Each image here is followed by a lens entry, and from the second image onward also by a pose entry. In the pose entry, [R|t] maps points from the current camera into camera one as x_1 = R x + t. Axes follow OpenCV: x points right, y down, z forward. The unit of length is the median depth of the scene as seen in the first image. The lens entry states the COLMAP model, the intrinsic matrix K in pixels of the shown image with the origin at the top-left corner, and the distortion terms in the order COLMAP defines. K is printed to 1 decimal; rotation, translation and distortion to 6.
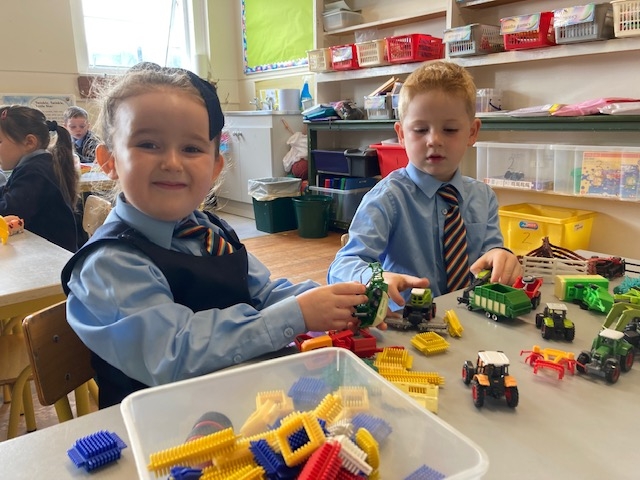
lens RADIAL K [[535.6, 0, 316.6], [0, 535.6, 240.5], [0, 0, 1]] dist [0.002853, 0.005029]
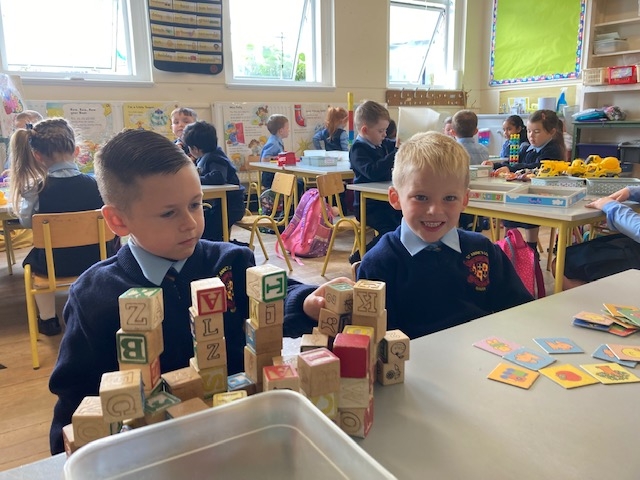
lens RADIAL K [[535.6, 0, 316.6], [0, 535.6, 240.5], [0, 0, 1]] dist [0.002853, 0.005029]
pose [[0.991758, 0.023728, -0.125908, -0.476180], [-0.024041, 0.999711, -0.000966, 0.088172], [0.125848, 0.003985, 0.992041, -0.400043]]
